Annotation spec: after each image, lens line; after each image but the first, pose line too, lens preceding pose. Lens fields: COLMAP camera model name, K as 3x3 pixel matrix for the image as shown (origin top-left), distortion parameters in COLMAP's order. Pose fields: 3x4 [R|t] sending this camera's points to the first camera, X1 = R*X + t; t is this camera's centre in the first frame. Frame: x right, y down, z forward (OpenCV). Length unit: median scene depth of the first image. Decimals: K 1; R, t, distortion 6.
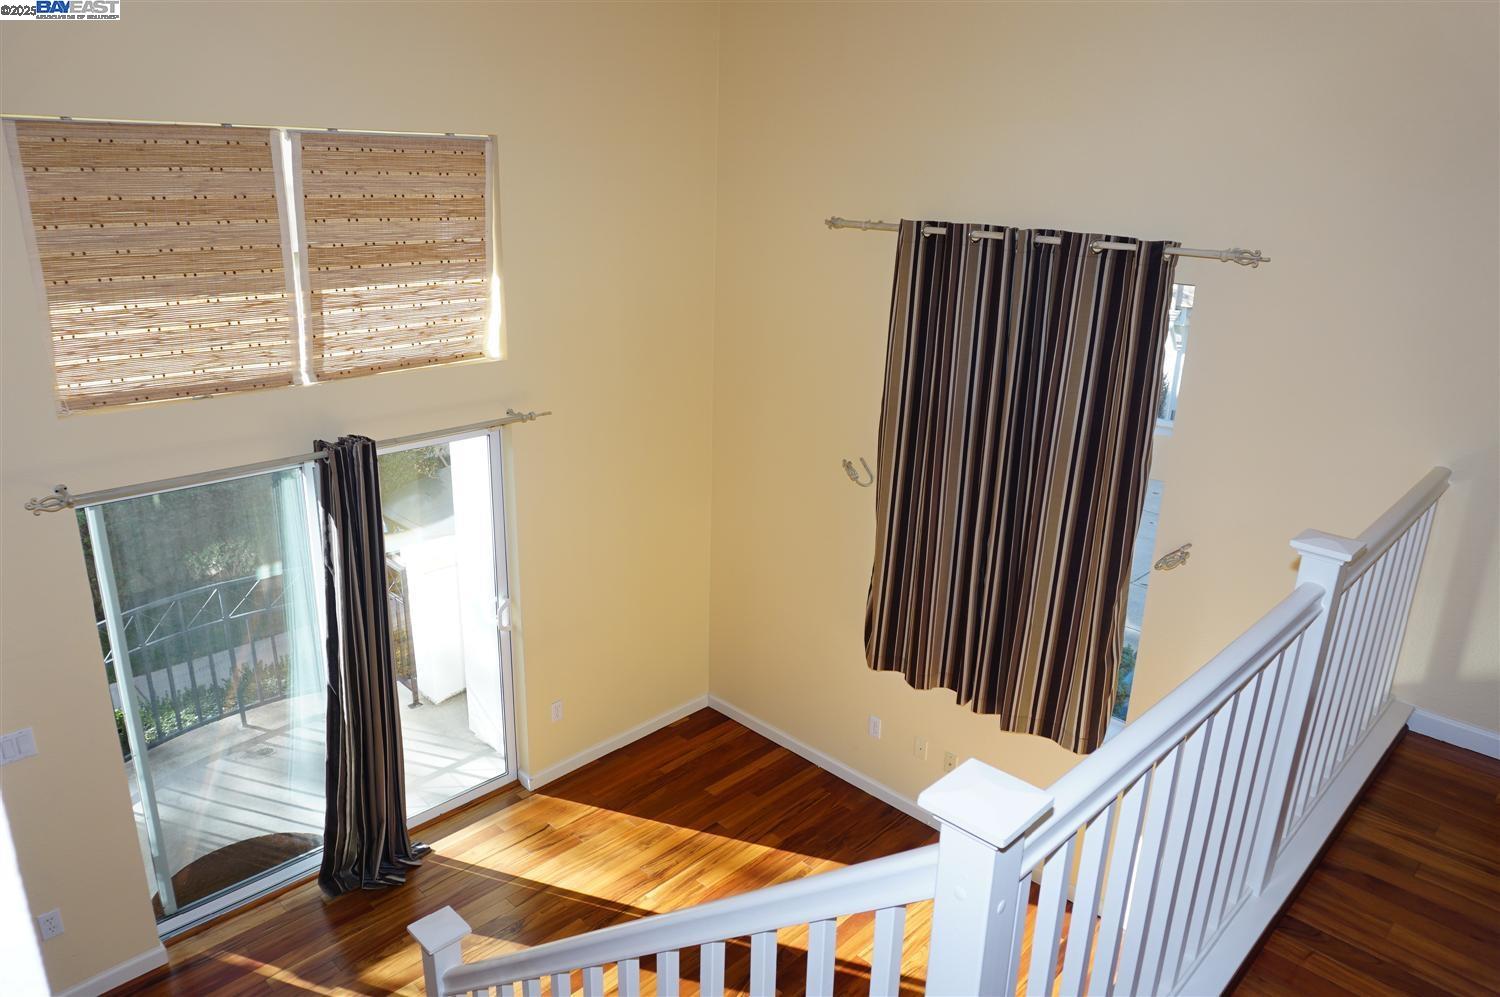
lens RADIAL K [[1001.8, 0, 746.1], [0, 1001.8, 490.8], [0, 0, 1]] dist [-0.044399, 0.030164]
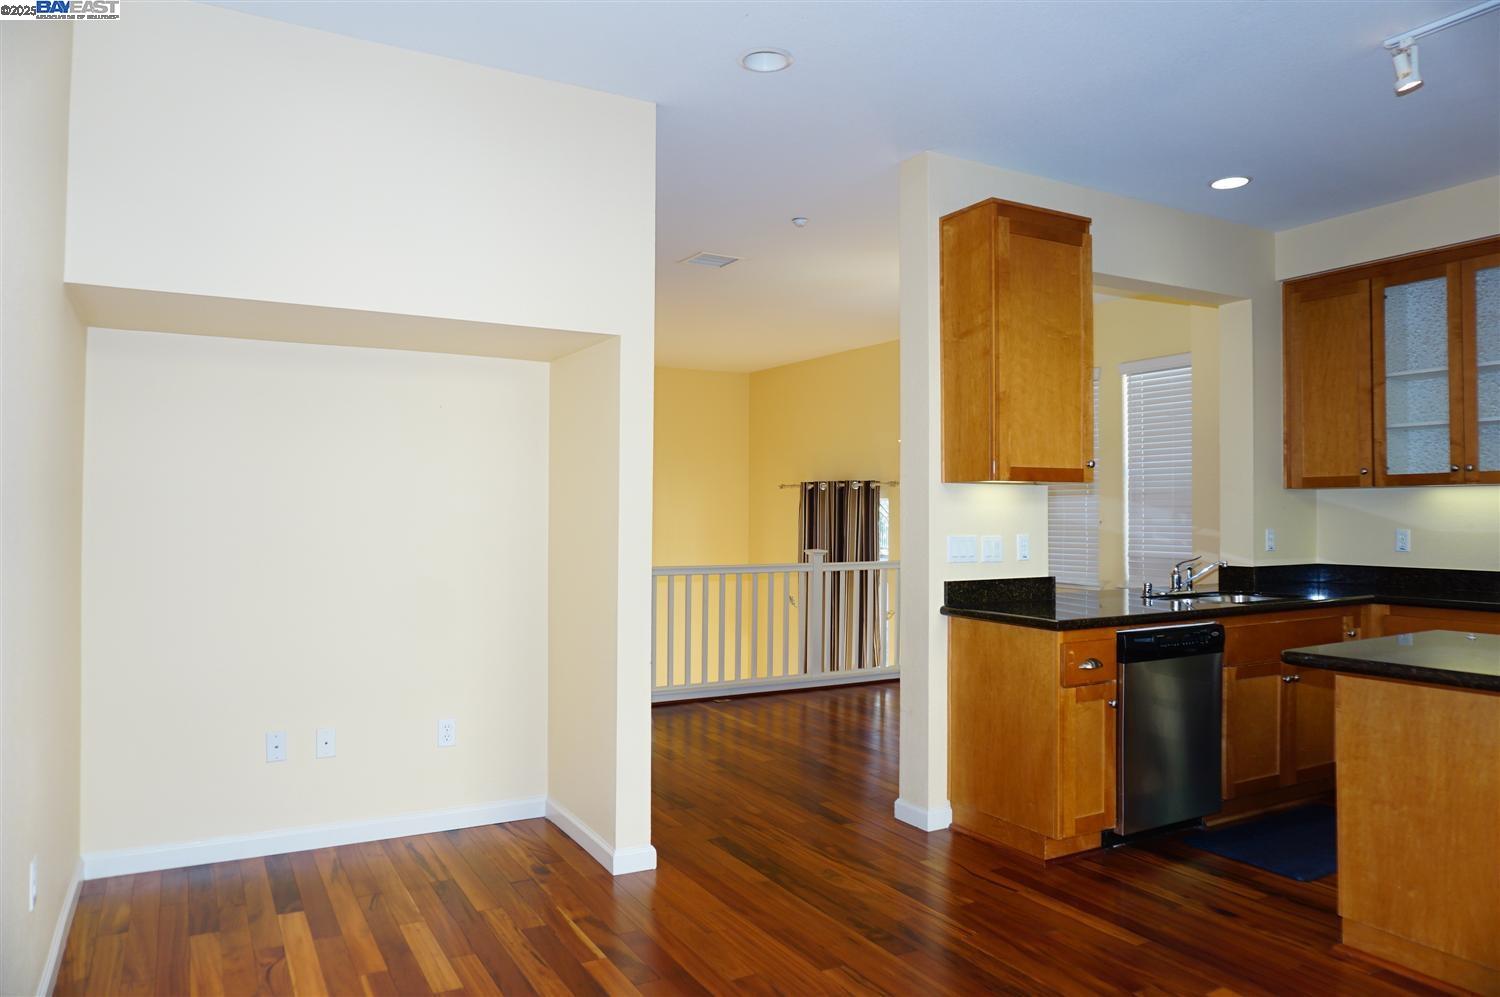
lens RADIAL K [[1001.8, 0, 750.5], [0, 1001.8, 497.3], [0, 0, 1]] dist [-0.044399, 0.030164]
pose [[0.964450, -0.028927, -0.262676, 0.713776], [-0.058306, 0.946202, -0.318281, 0.550396], [0.257751, 0.322282, 0.910878, -1.224132]]
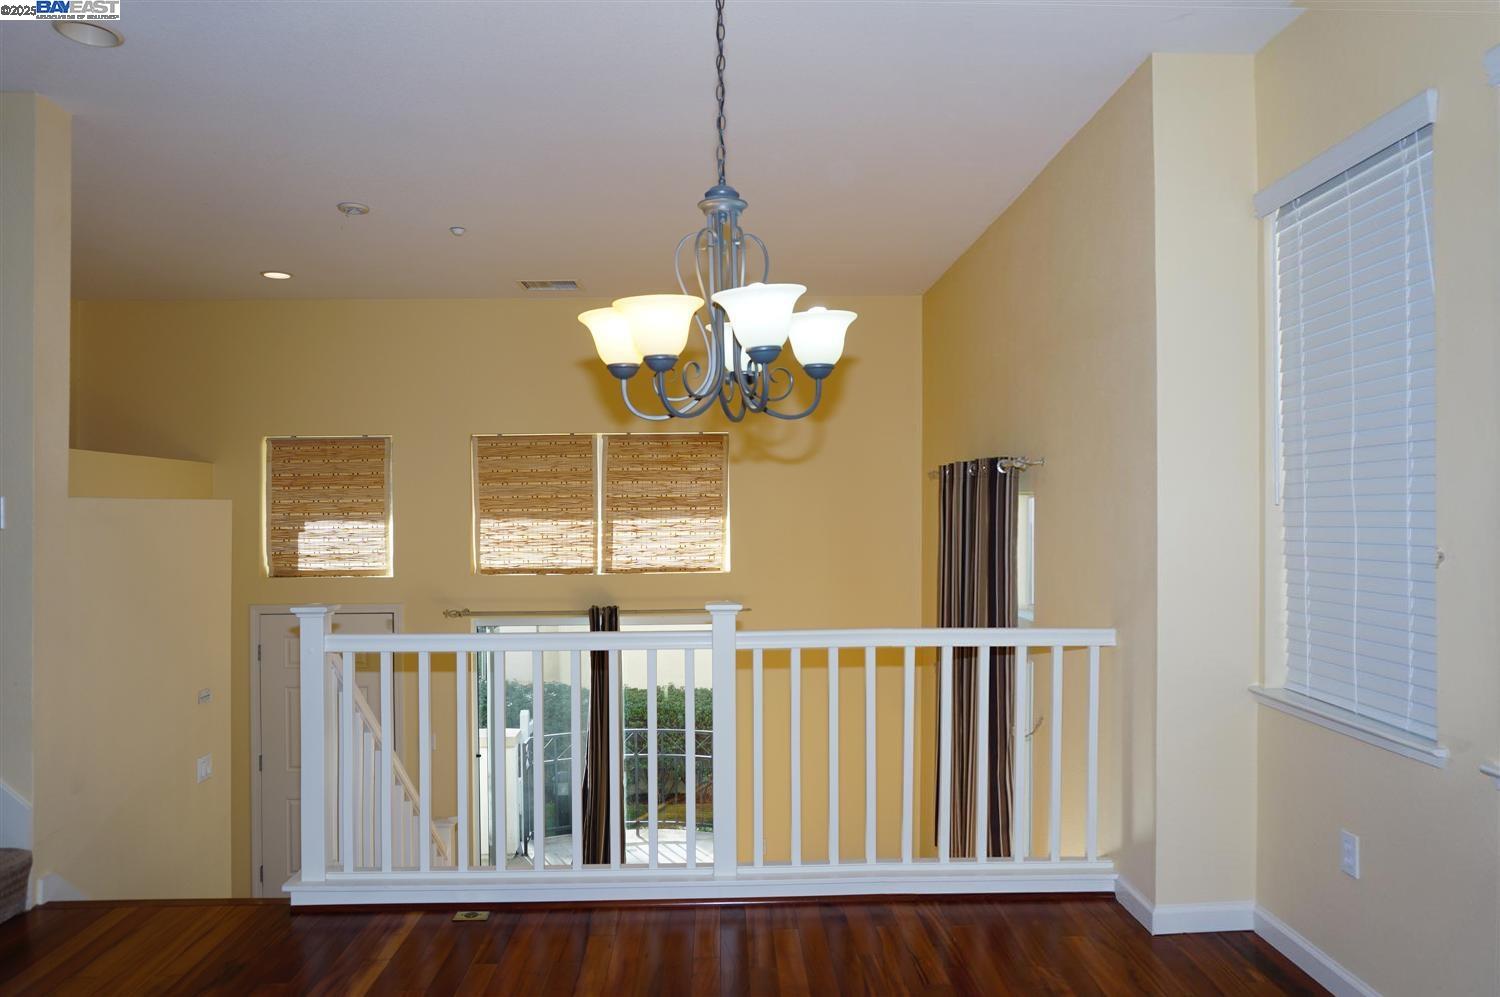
lens RADIAL K [[1001.8, 0, 761.6], [0, 1001.8, 510.0], [0, 0, 1]] dist [-0.044399, 0.030164]
pose [[0.722533, -0.032642, -0.690565, 0.979439], [-0.183829, 0.953853, -0.237426, 0.149385], [0.666448, 0.298494, 0.683190, -0.032403]]
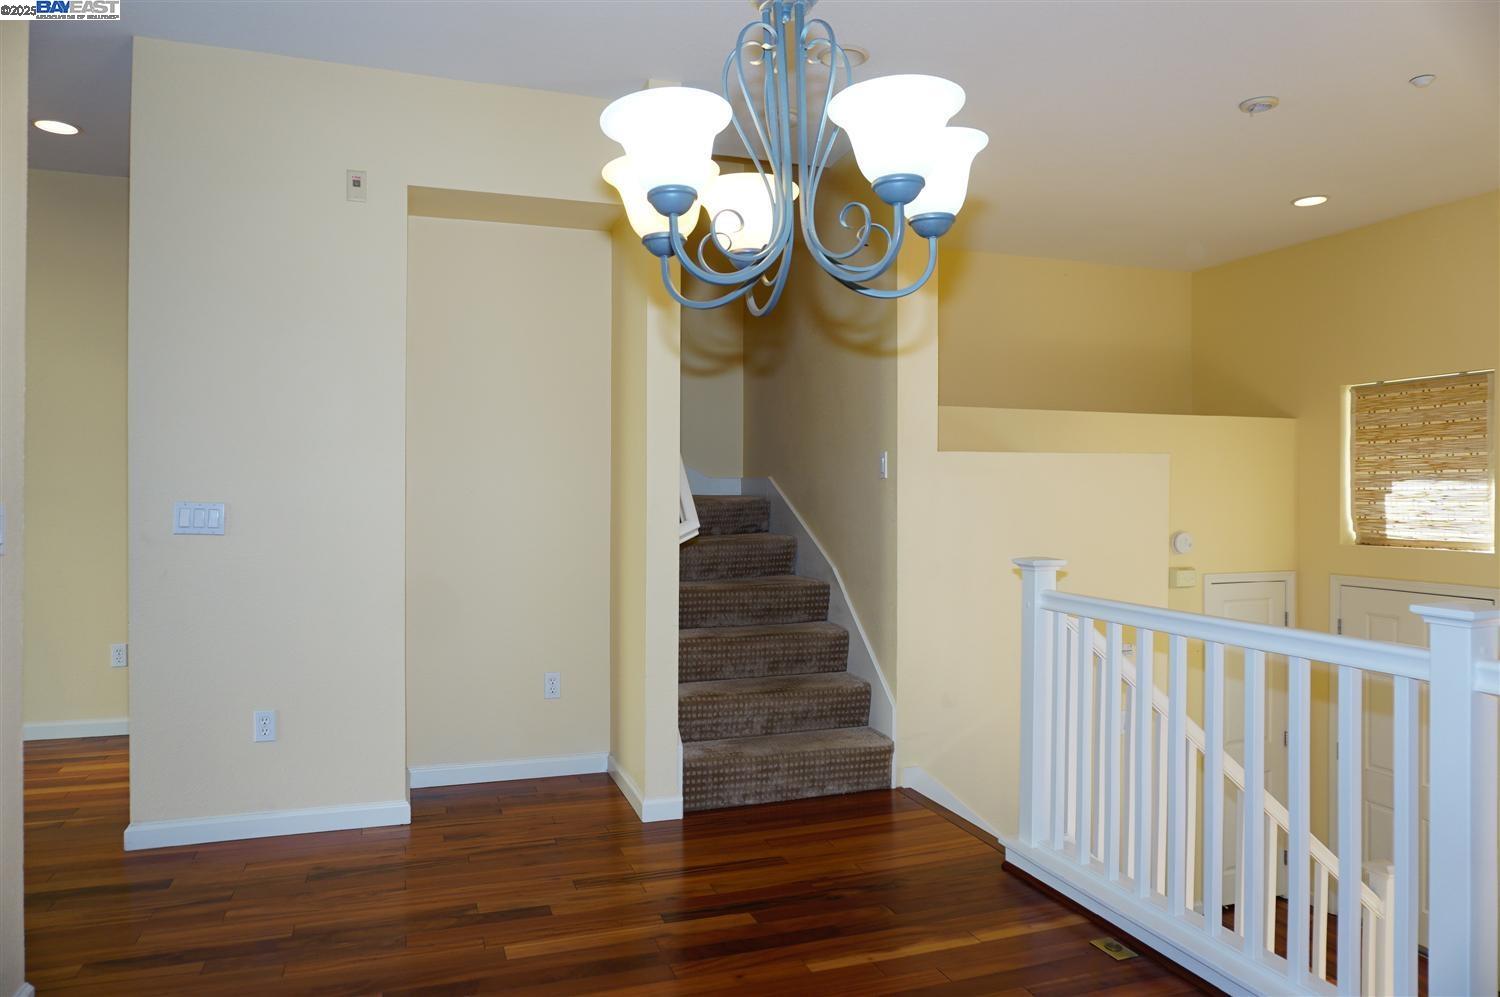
lens RADIAL K [[1001.8, 0, 744.9], [0, 1001.8, 483.7], [0, 0, 1]] dist [-0.044399, 0.030164]
pose [[-0.438116, -0.035574, -0.898214, 0.934125], [-0.286934, 0.952480, 0.102233, 0.030624], [0.851894, 0.302518, -0.427504, 0.443016]]
